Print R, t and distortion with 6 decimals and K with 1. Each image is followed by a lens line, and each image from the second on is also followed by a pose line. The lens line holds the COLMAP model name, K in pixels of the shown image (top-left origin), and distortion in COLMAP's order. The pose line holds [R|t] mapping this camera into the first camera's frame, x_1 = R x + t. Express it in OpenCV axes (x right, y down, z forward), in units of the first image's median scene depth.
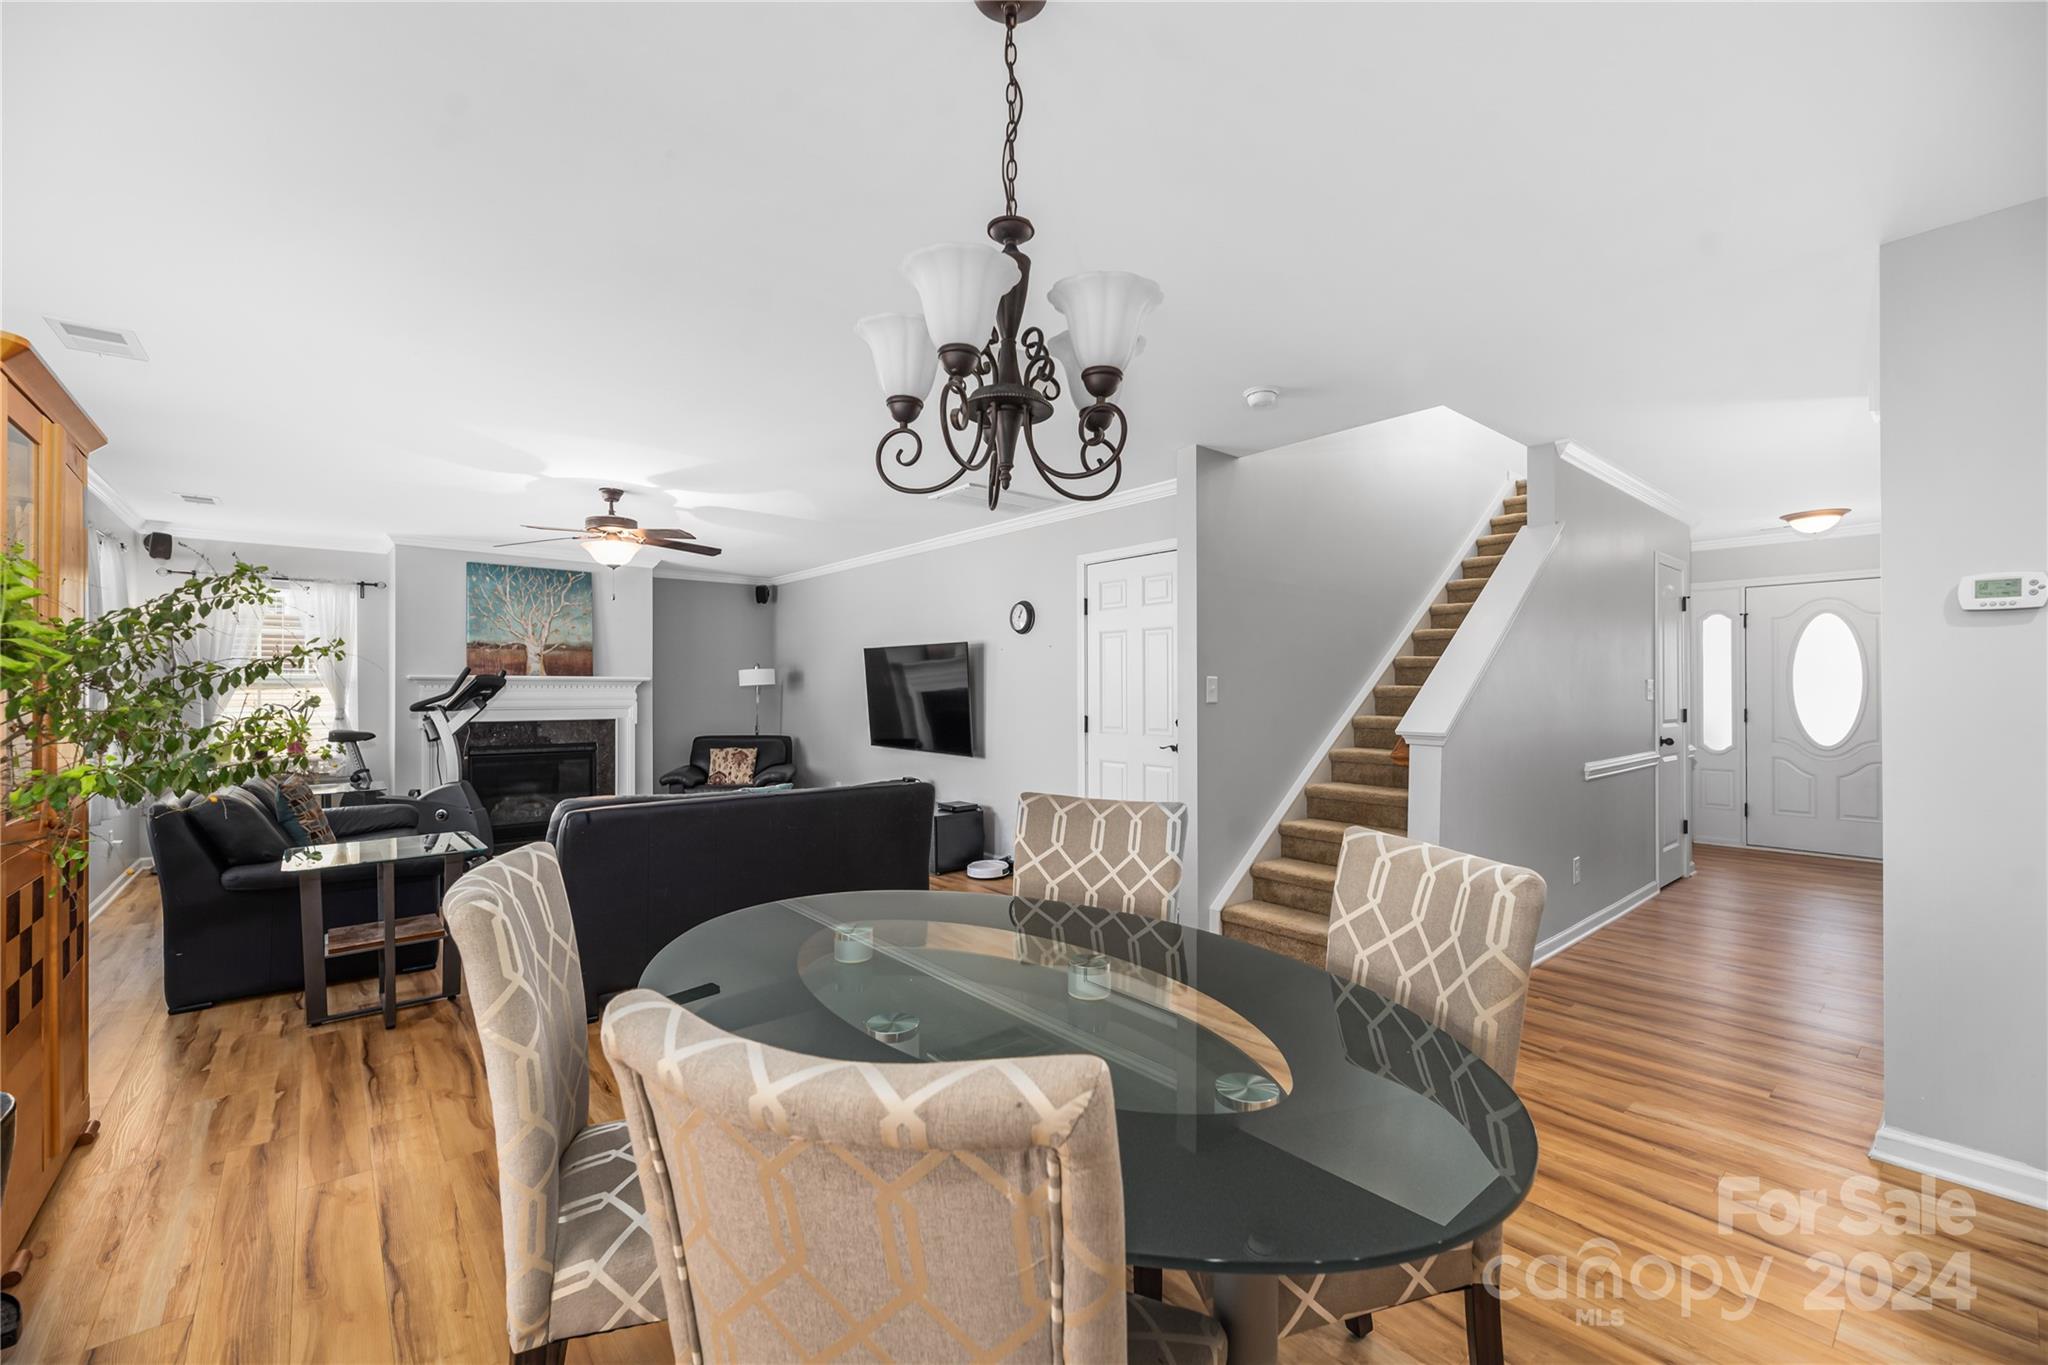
lens RADIAL K [[823.9, 0, 1003.1], [0, 823.9, 693.1], [0, 0, 1]] dist [0.000632, -0.000009]
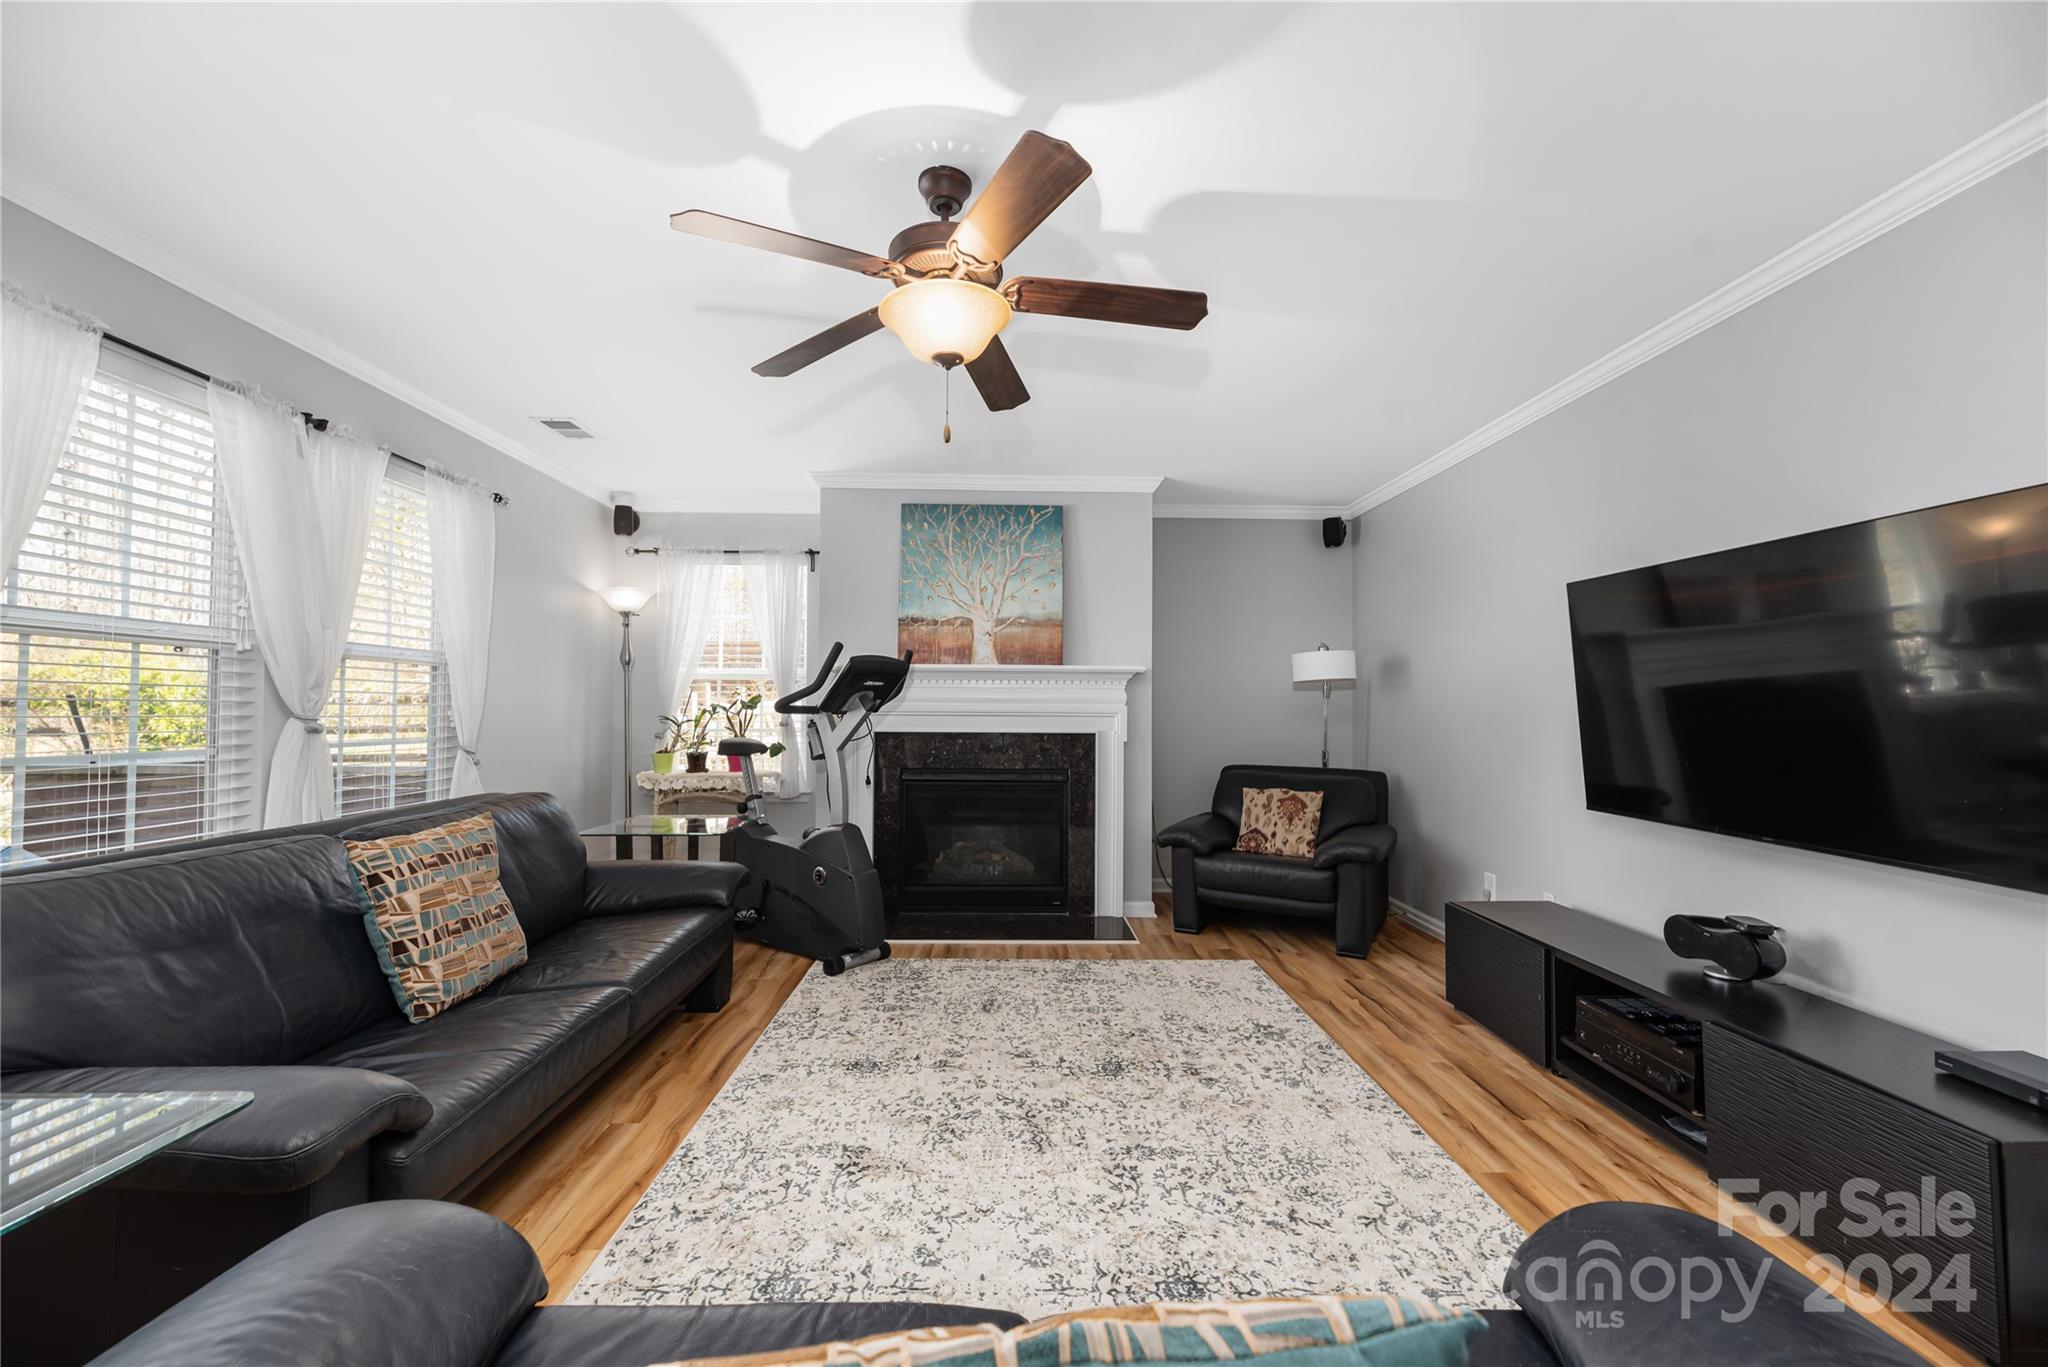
lens RADIAL K [[823.9, 0, 1024.3], [0, 823.9, 694.5], [0, 0, 1]] dist [0.000632, -0.000009]
pose [[0.795849, -0.003909, -0.605482, -0.156057], [-0.009252, 0.999784, -0.018615, 0.016612], [0.605424, 0.020417, 0.795641, 0.553524]]
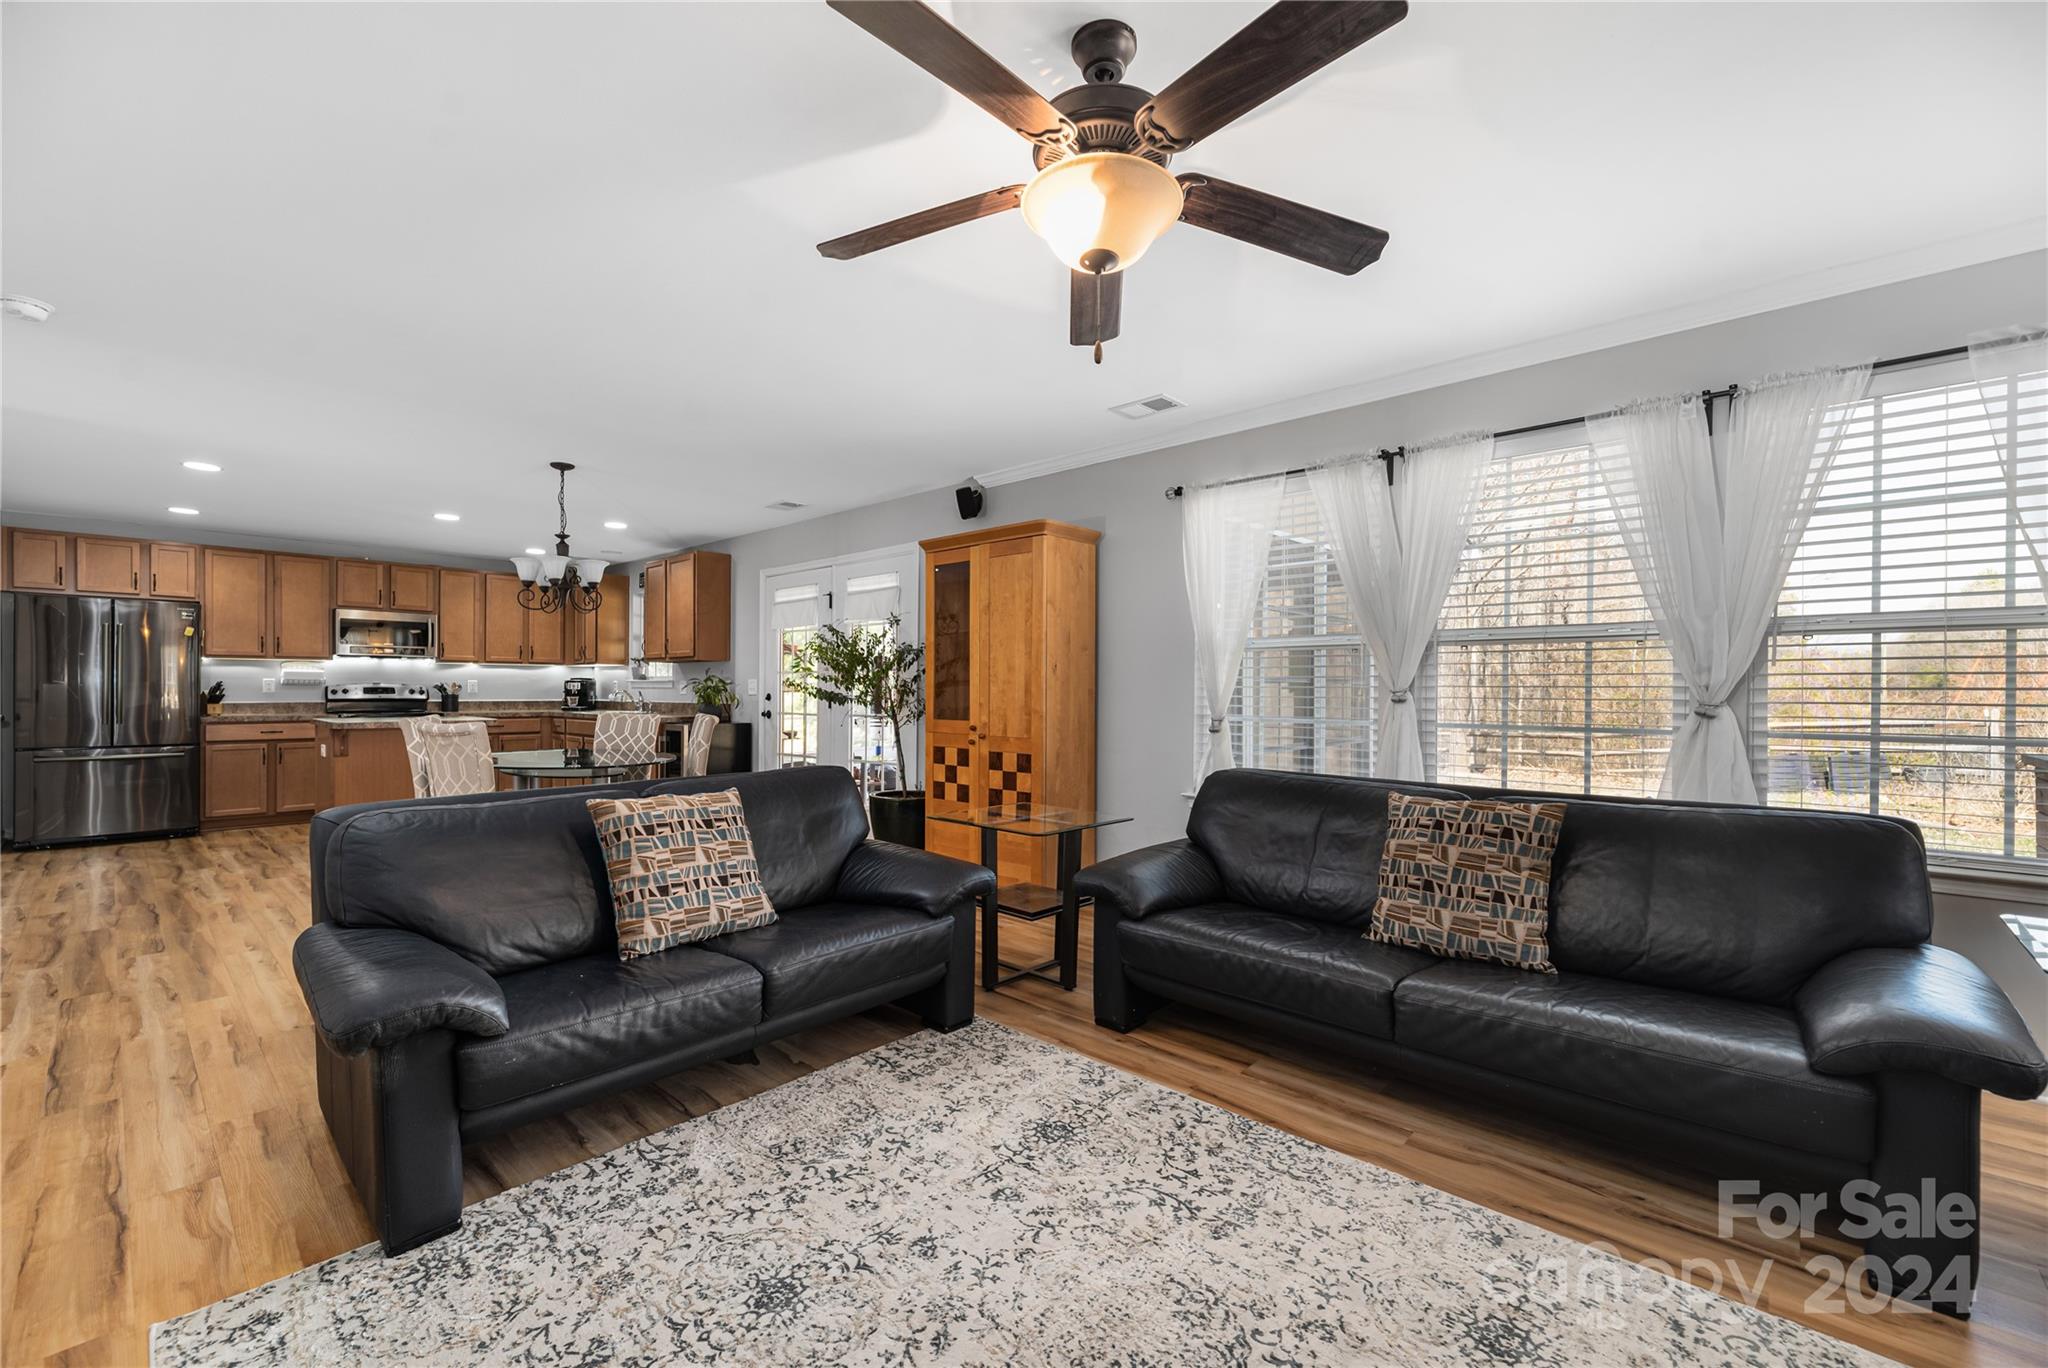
lens RADIAL K [[823.9, 0, 1008.8], [0, 823.9, 680.1], [0, 0, 1]] dist [0.000632, -0.000009]
pose [[-0.990597, -0.002974, -0.136781, -0.326394], [-0.001533, 0.999942, -0.010637, 0.018193], [0.136805, -0.010328, -0.990544, 1.107085]]
